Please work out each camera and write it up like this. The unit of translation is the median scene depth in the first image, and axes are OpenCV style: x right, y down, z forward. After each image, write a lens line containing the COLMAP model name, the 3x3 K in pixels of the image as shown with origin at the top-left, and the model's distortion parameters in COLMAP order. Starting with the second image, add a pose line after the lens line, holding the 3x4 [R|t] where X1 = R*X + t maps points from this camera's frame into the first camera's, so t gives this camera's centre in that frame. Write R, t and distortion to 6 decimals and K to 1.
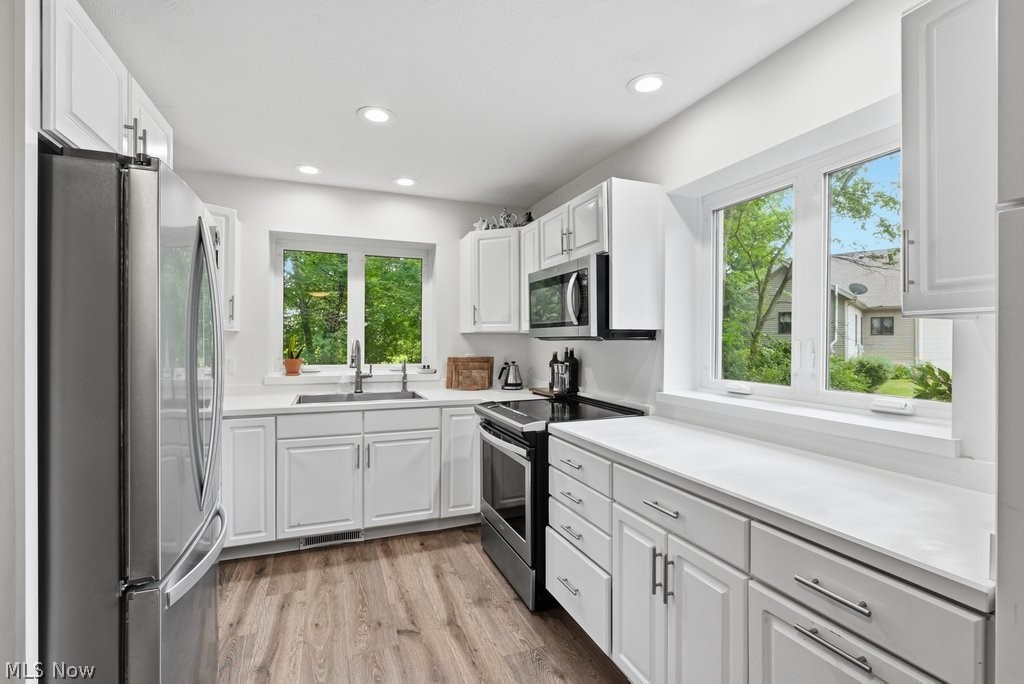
lens RADIAL K [[467.0, 0, 510.2], [0, 467.0, 341.0], [0, 0, 1]] dist [-0.003413, 0.000883]
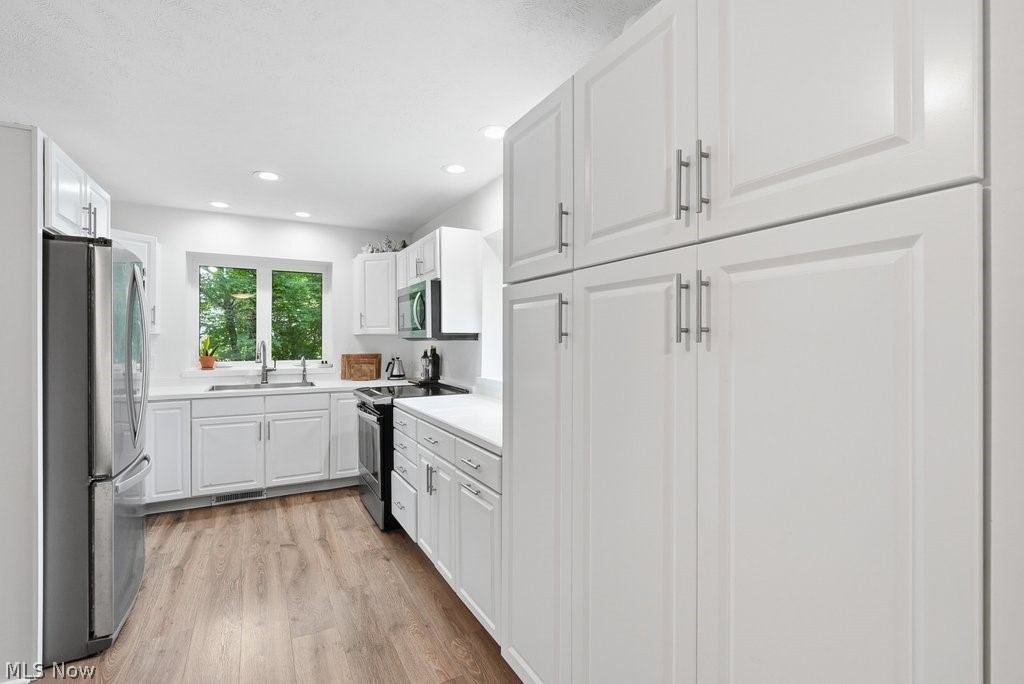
lens RADIAL K [[467.0, 0, 510.2], [0, 467.0, 341.0], [0, 0, 1]] dist [-0.003413, 0.000883]
pose [[0.992774, -0.002264, 0.119980, 0.202994], [0.002174, 0.999997, 0.000877, -0.000764], [-0.119981, -0.000610, 0.992776, -0.355026]]
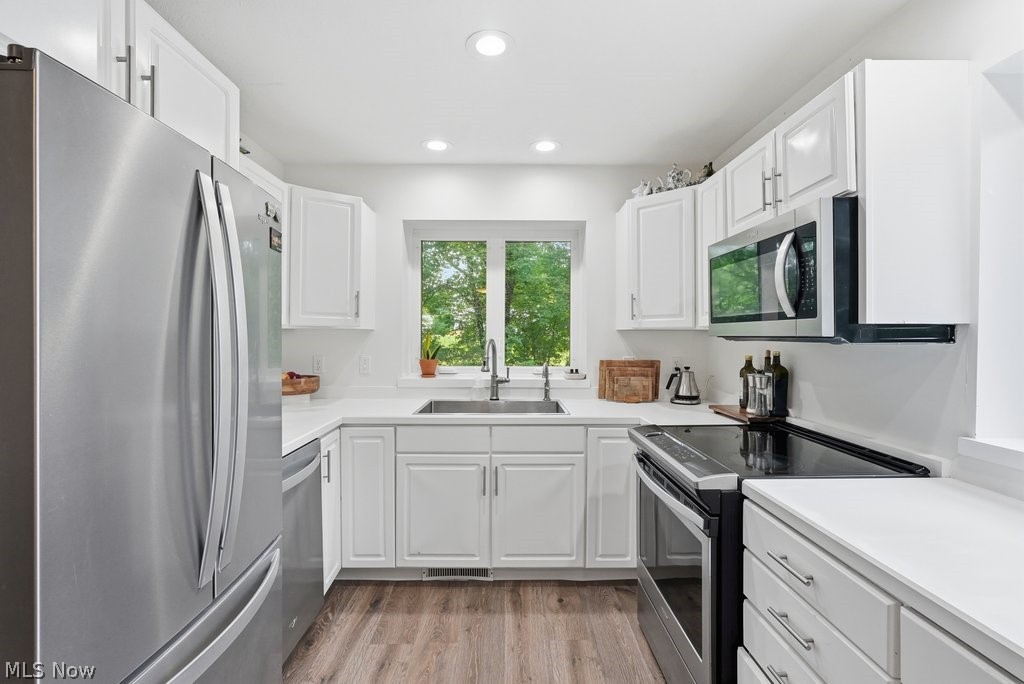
lens RADIAL K [[465.8, 0, 510.0], [0, 465.8, 336.7], [0, 0, 1]] dist [-0.012692, 0.006906]
pose [[0.933672, 0.000662, -0.358128, 0.011222], [-0.000230, 0.999999, 0.001251, -0.007985], [0.358128, -0.001085, 0.933672, 0.247275]]
